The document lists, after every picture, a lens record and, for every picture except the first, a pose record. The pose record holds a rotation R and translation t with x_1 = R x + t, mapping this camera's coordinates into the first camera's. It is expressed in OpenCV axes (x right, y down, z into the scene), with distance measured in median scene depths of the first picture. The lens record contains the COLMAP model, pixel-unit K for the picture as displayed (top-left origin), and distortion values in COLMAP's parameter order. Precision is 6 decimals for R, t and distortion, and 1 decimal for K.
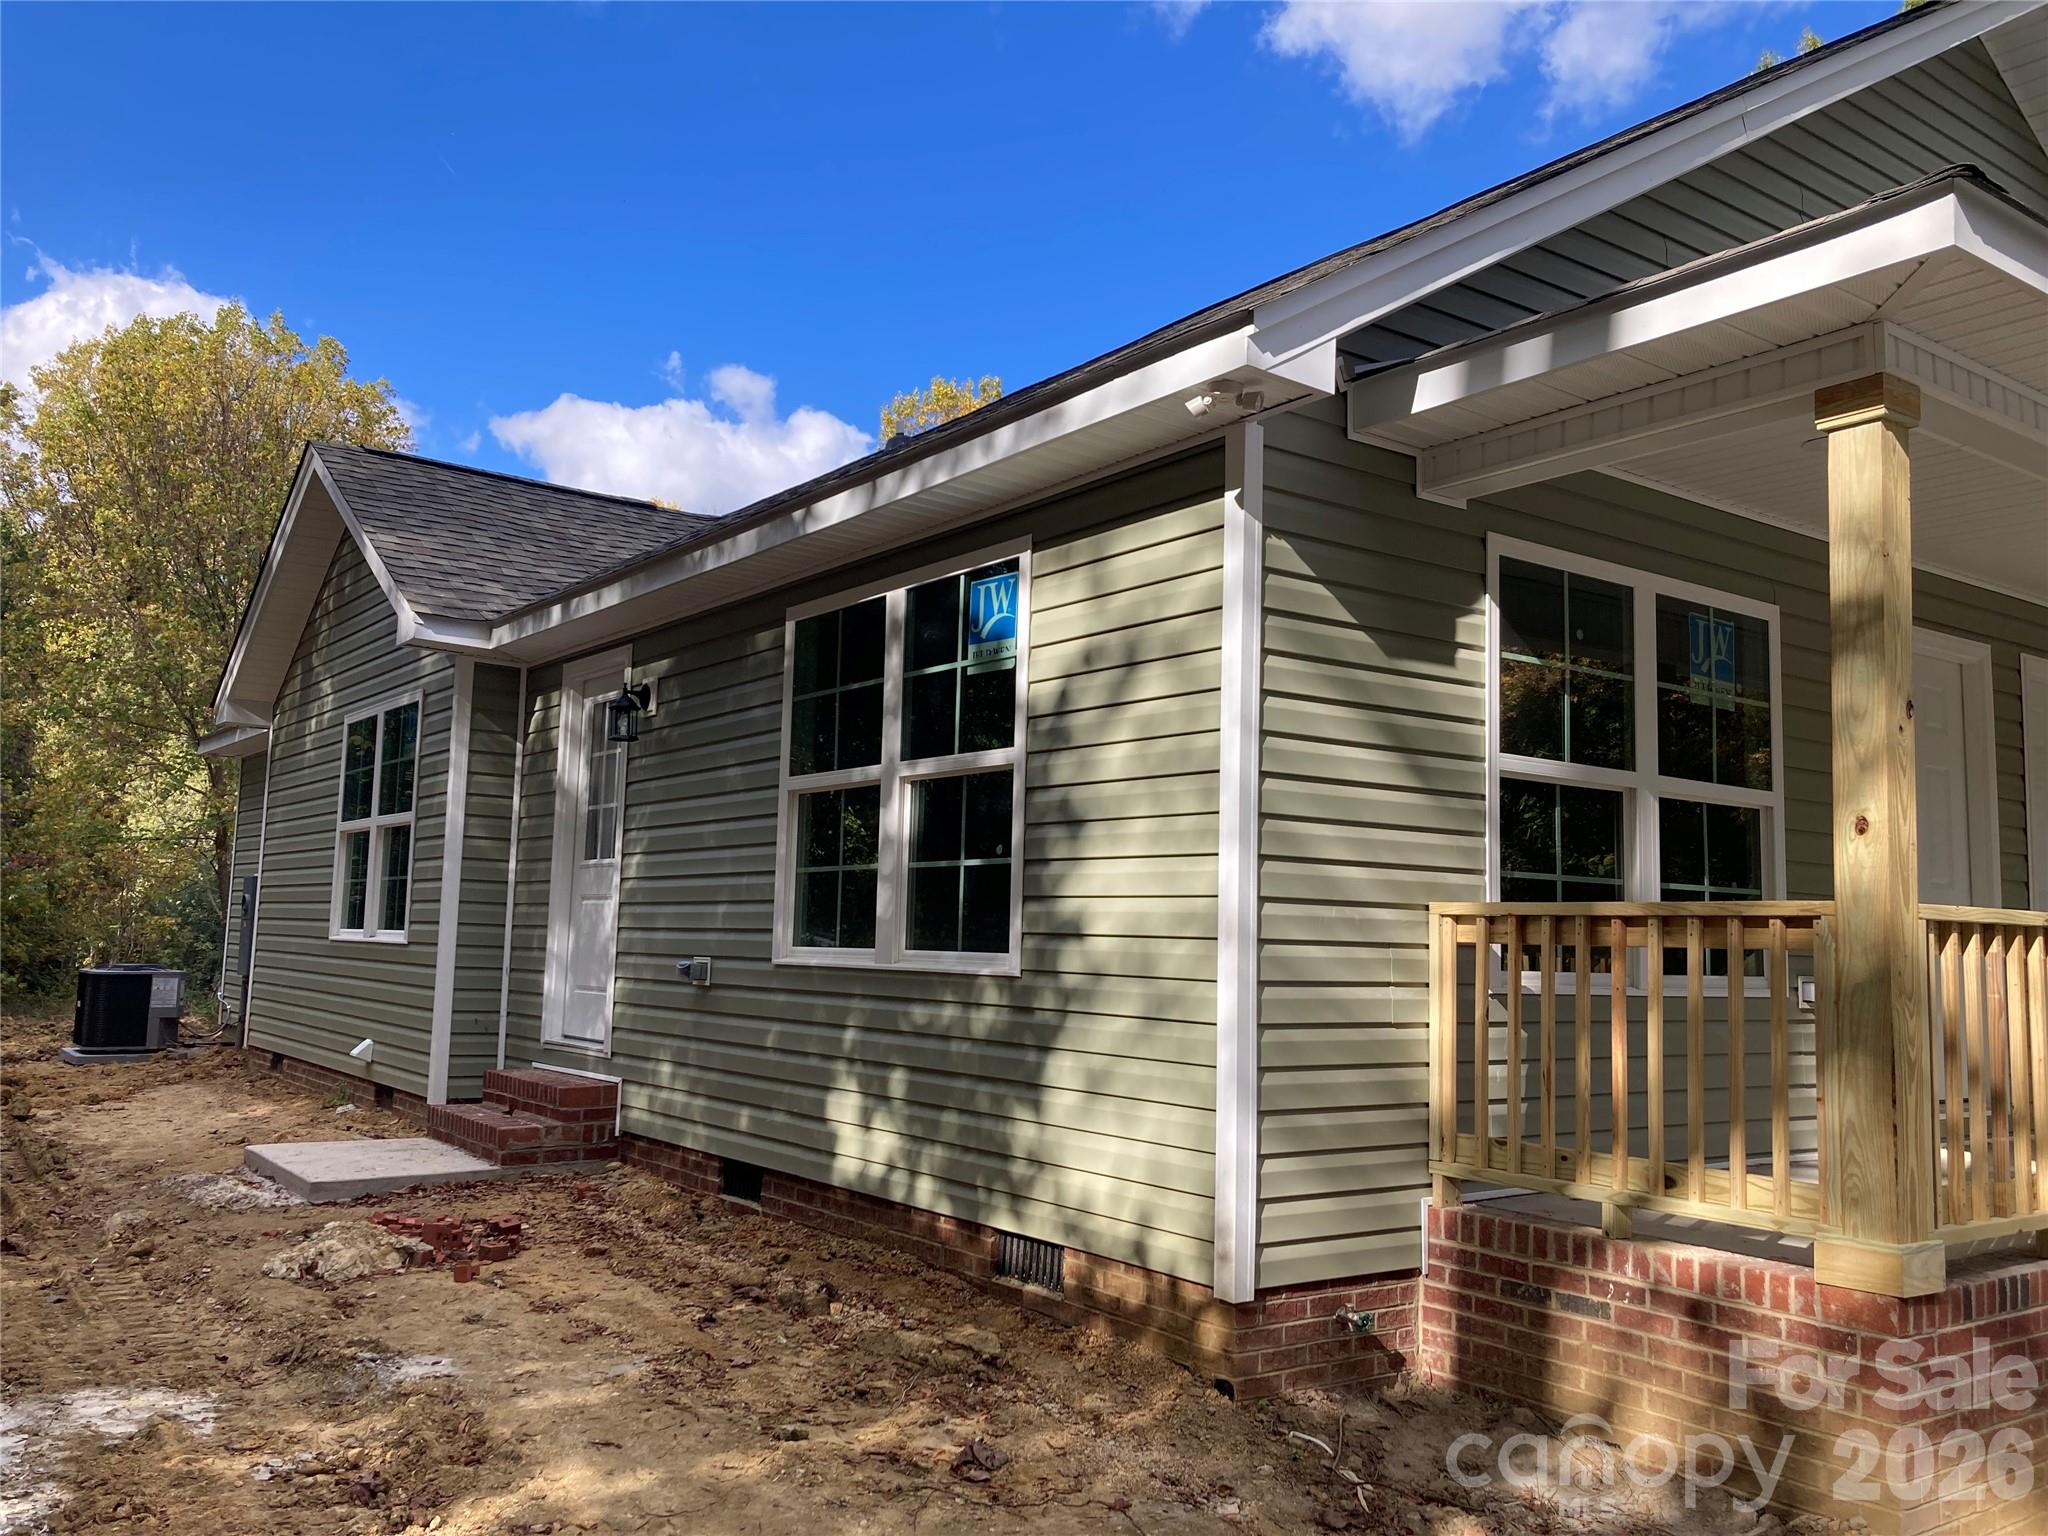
lens RADIAL K [[1661.9, 0, 1011.2], [0, 1661.9, 745.4], [0, 0, 1]] dist [0.048206, -0.046634]
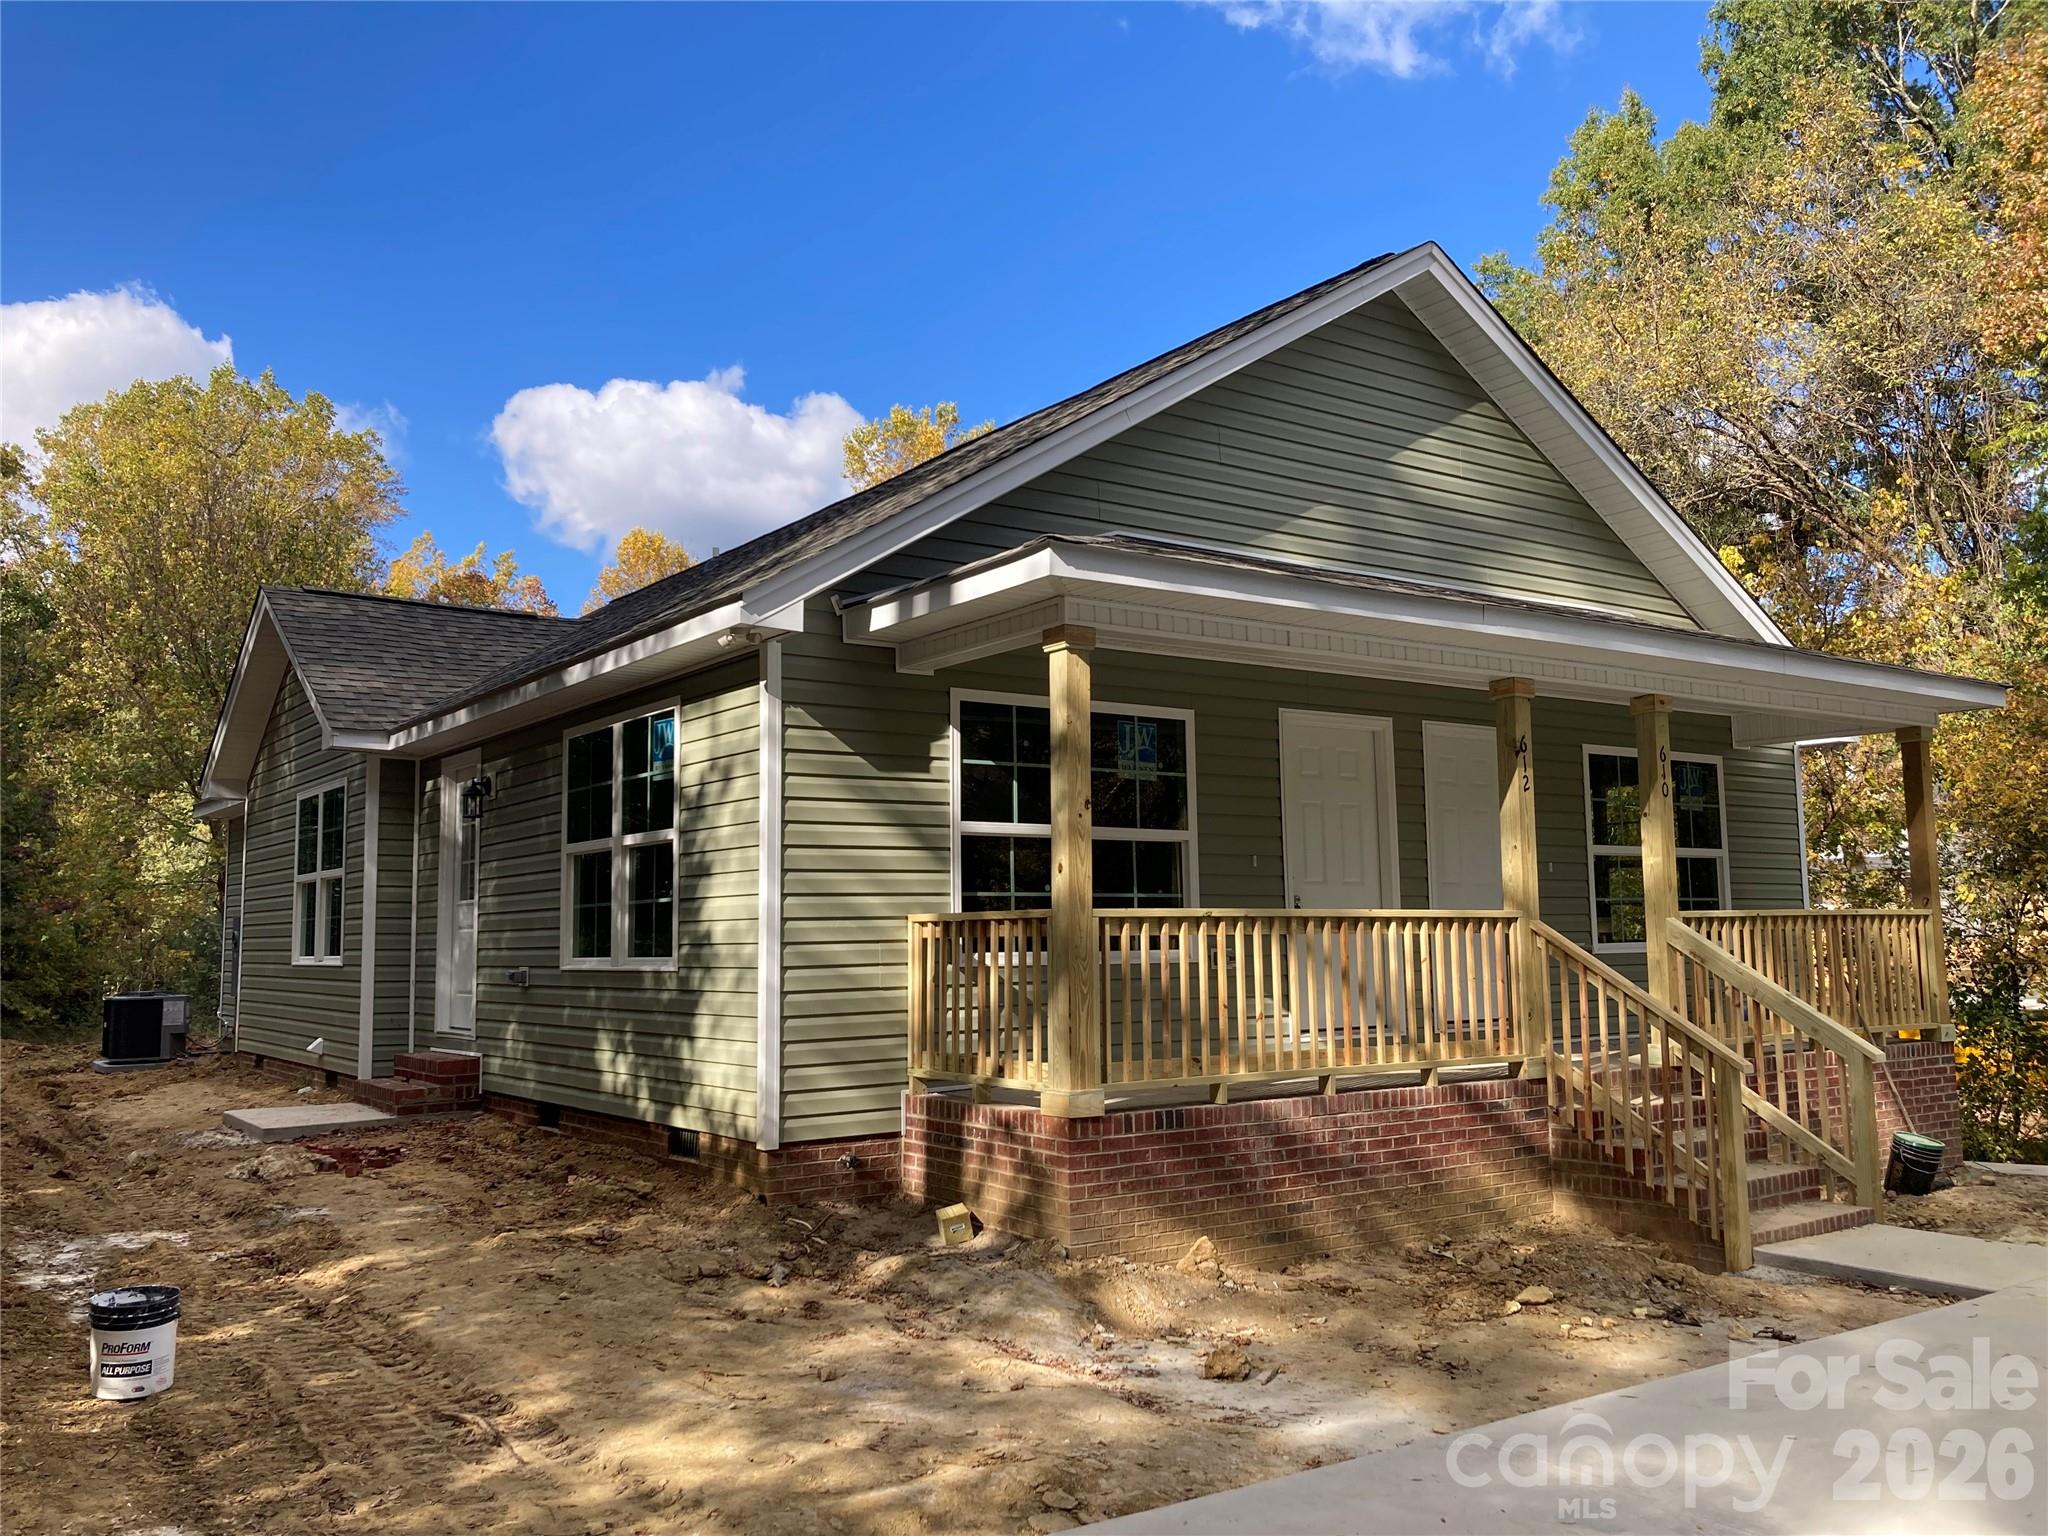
lens RADIAL K [[1661.9, 0, 1011.2], [0, 1661.9, 745.4], [0, 0, 1]] dist [0.048206, -0.046634]
pose [[0.999110, -0.041422, -0.007951, 0.302517], [0.041432, 0.999141, 0.001092, -0.059523], [0.007899, -0.001420, 0.999968, -0.538371]]
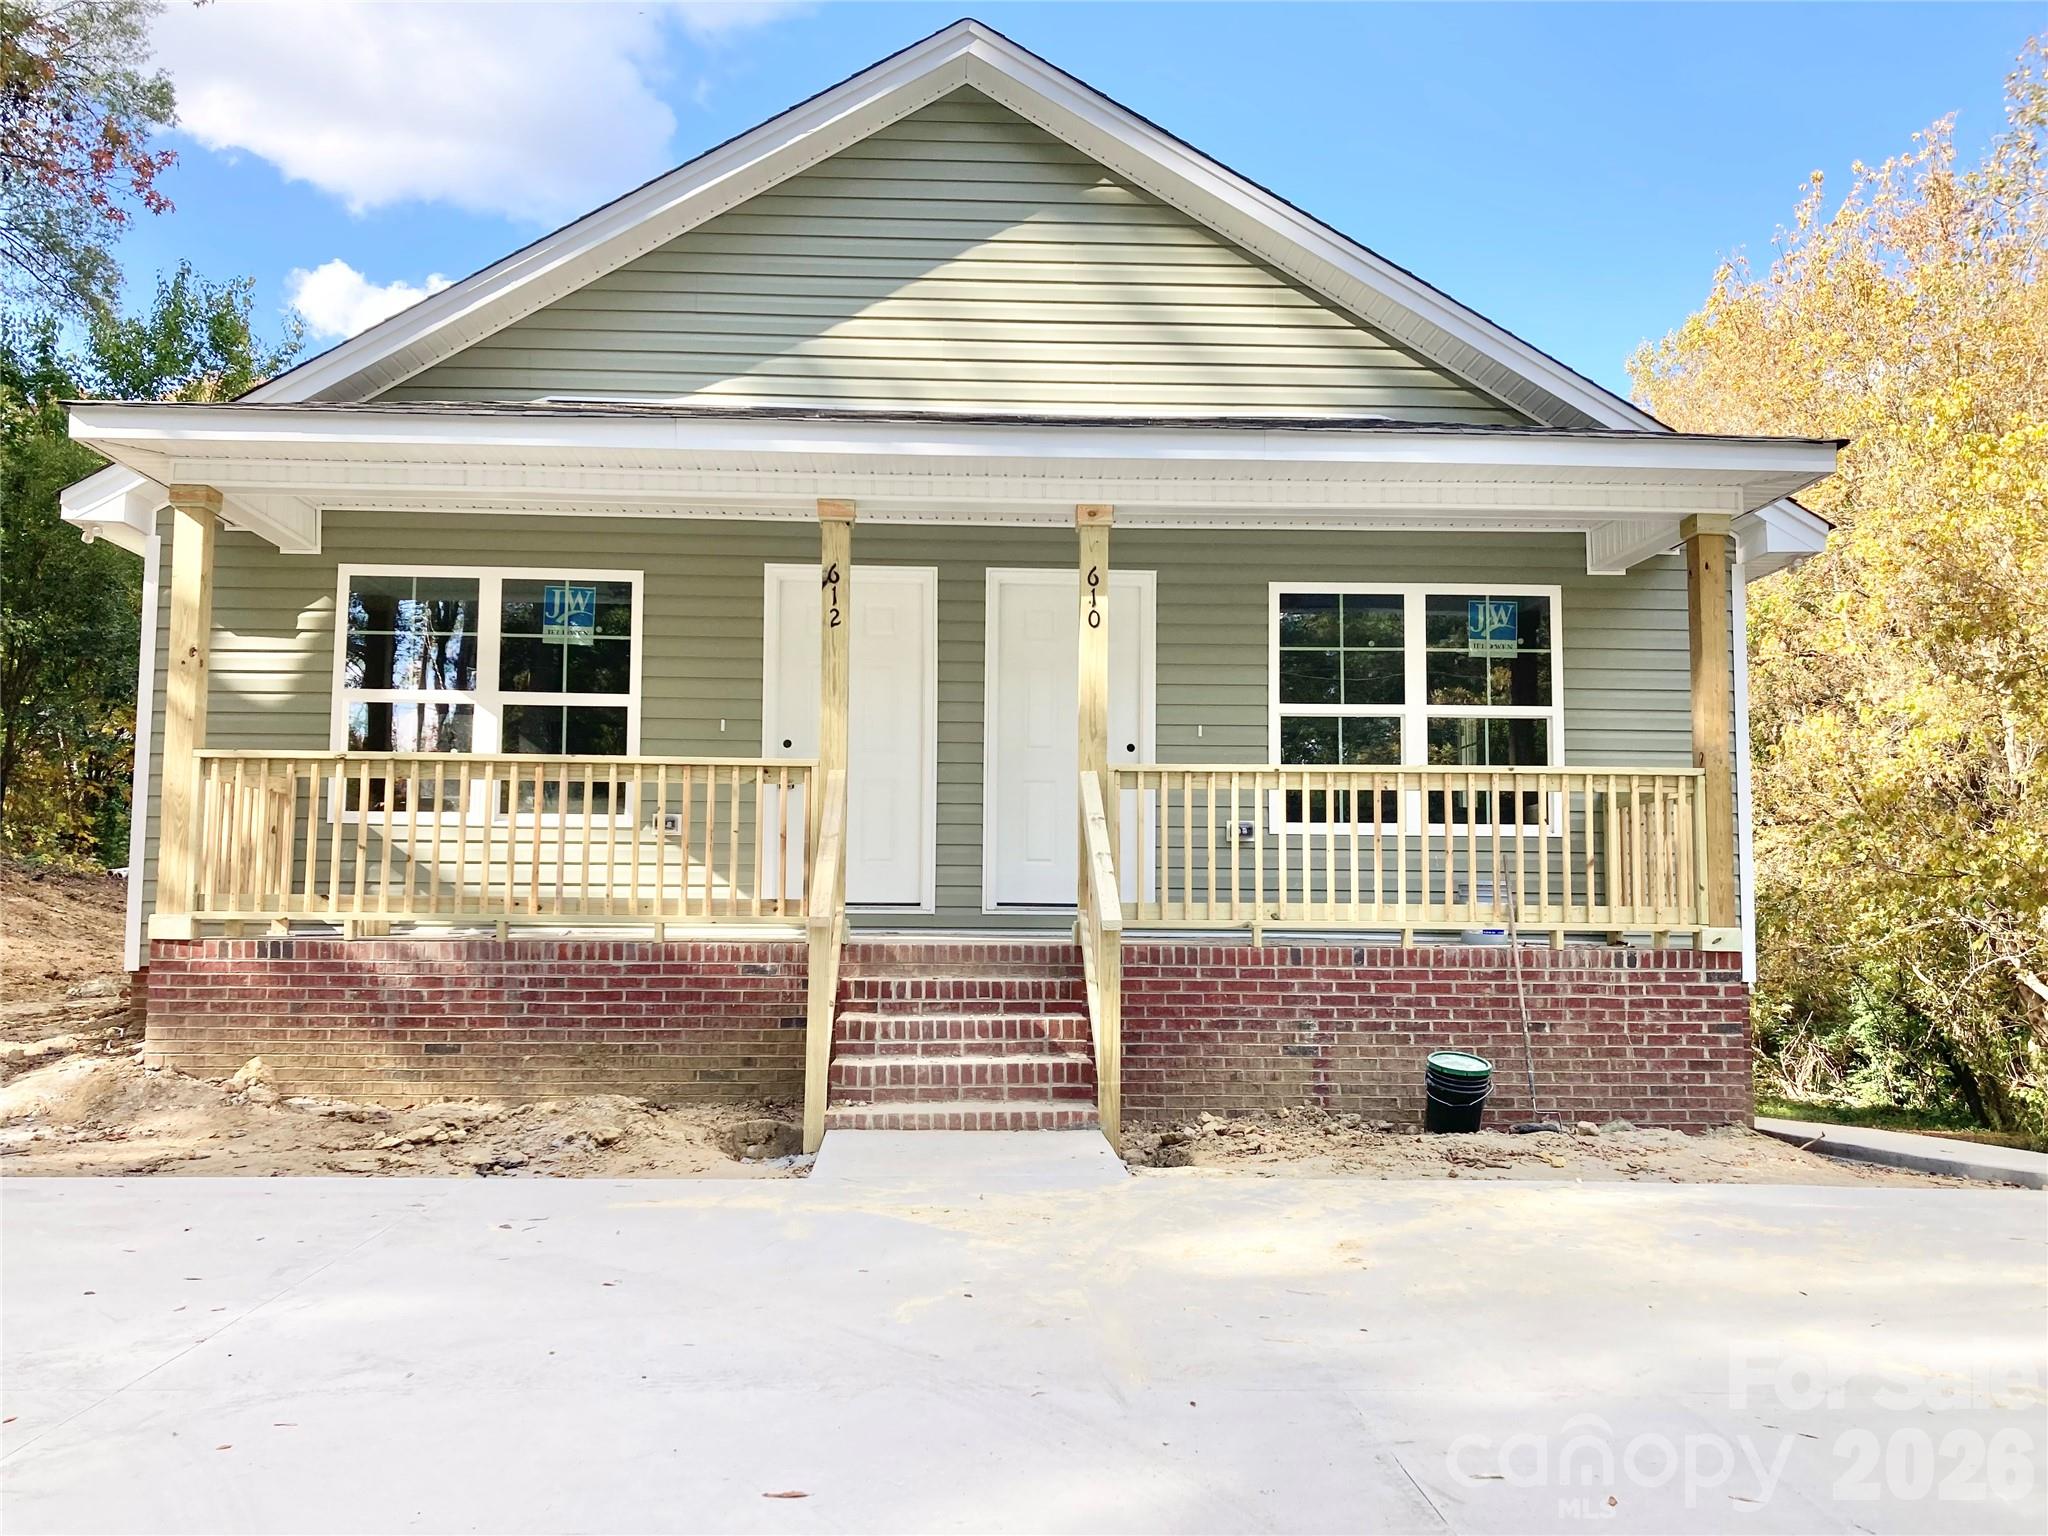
lens RADIAL K [[1713.6, 0, 1024.0], [0, 1713.6, 768.0], [0, 0, 1]] dist [0.060019, -0.188009]
pose [[0.840158, -0.068659, -0.537978, 1.573452], [0.077883, 0.996947, -0.005605, 0.129660], [0.536721, -0.037190, 0.842940, -0.125981]]
